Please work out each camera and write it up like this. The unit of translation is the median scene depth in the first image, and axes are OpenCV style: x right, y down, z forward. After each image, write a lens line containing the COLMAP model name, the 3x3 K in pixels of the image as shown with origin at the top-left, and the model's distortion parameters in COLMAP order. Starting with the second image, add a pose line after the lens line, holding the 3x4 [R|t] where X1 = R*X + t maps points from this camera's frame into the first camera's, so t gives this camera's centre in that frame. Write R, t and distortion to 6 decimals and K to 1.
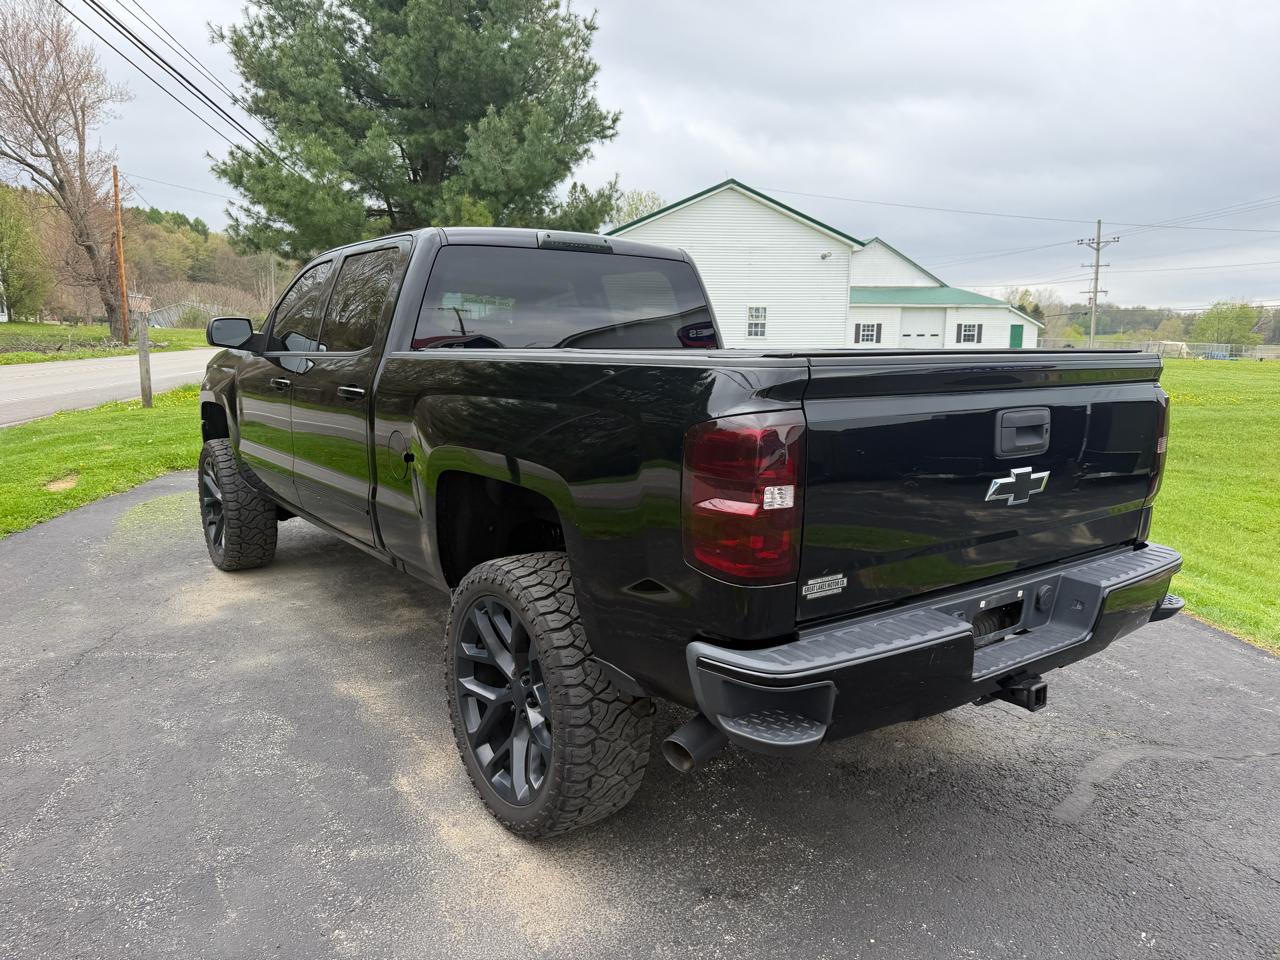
lens RADIAL K [[907.8, 0, 645.7], [0, 907.8, 485.6], [0, 0, 1]] dist [0.009431, -0.013003]
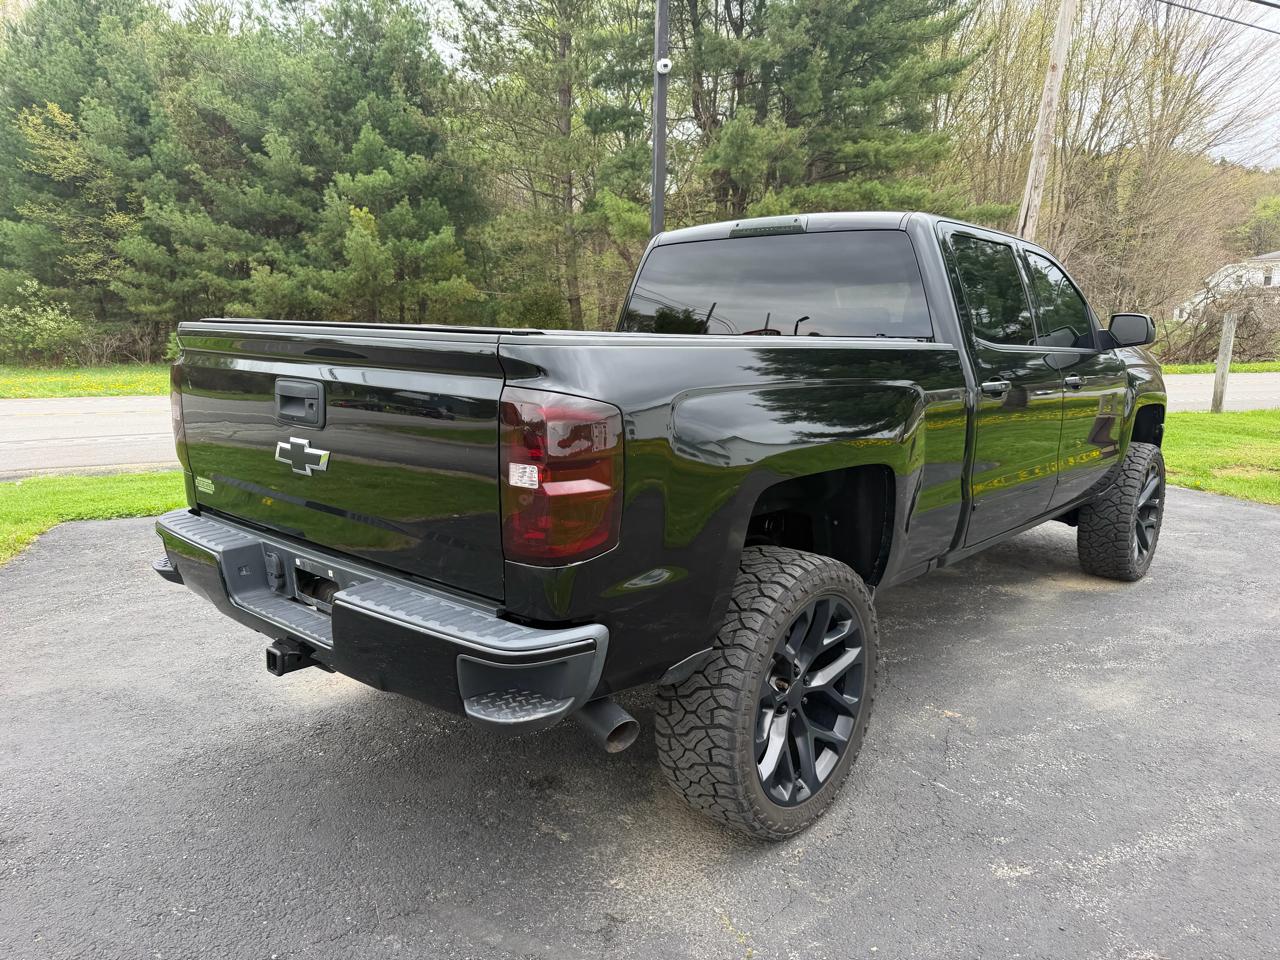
lens RADIAL K [[907.8, 0, 634.7], [0, 907.8, 480.9], [0, 0, 1]] dist [0.009431, -0.013003]
pose [[0.220228, 0.163328, -0.961677, 0.640147], [-0.176269, 0.976316, 0.125448, -0.072246], [0.959390, 0.141887, 0.243802, 0.482817]]
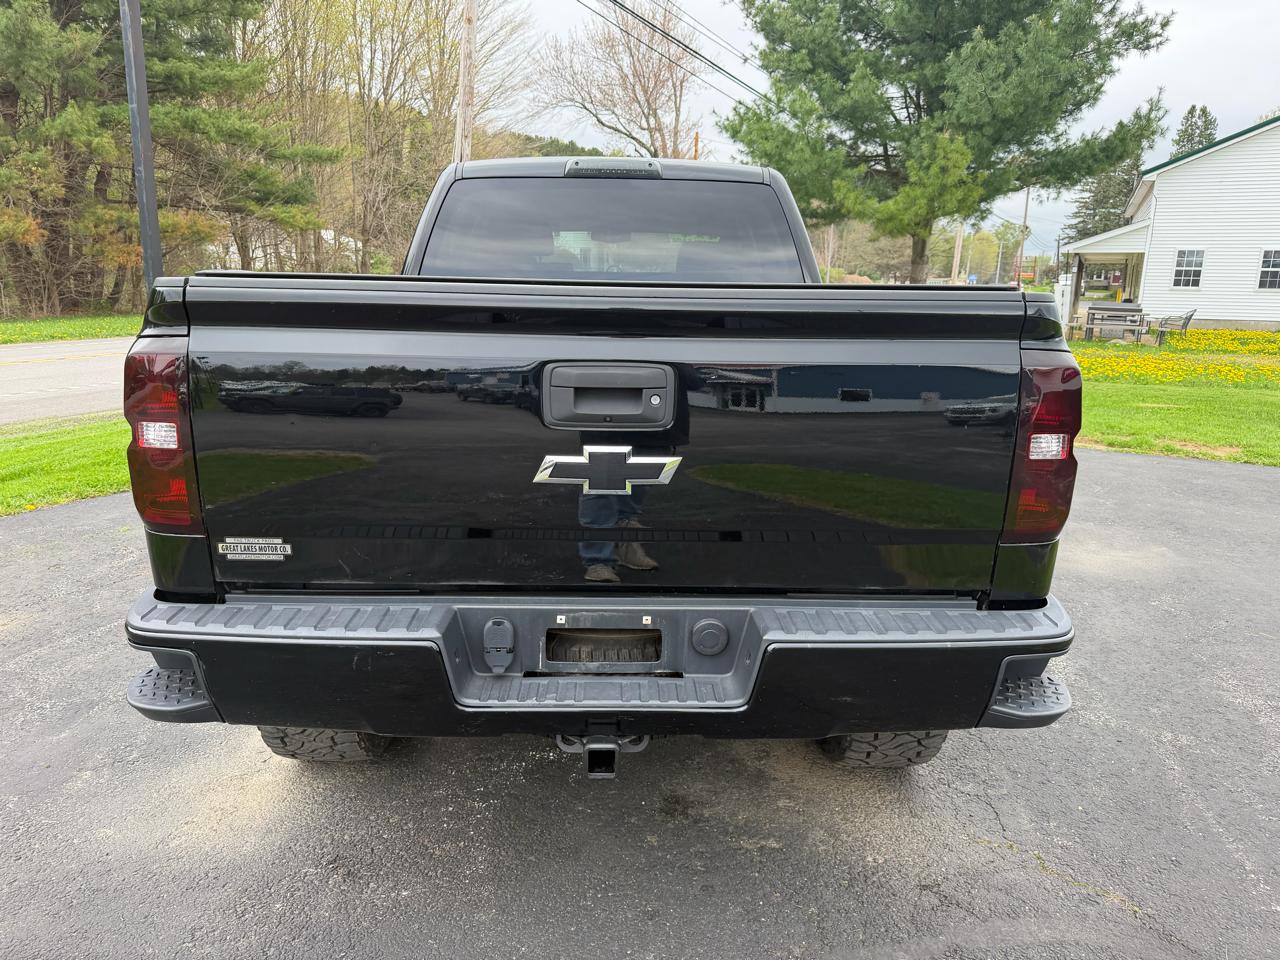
lens RADIAL K [[907.8, 0, 633.9], [0, 907.8, 481.5], [0, 0, 1]] dist [0.009431, -0.013003]
pose [[0.817888, 0.130075, -0.560482, 0.359745], [-0.103537, 0.991482, 0.079014, -0.021612], [0.565986, -0.006594, 0.824389, 0.182508]]
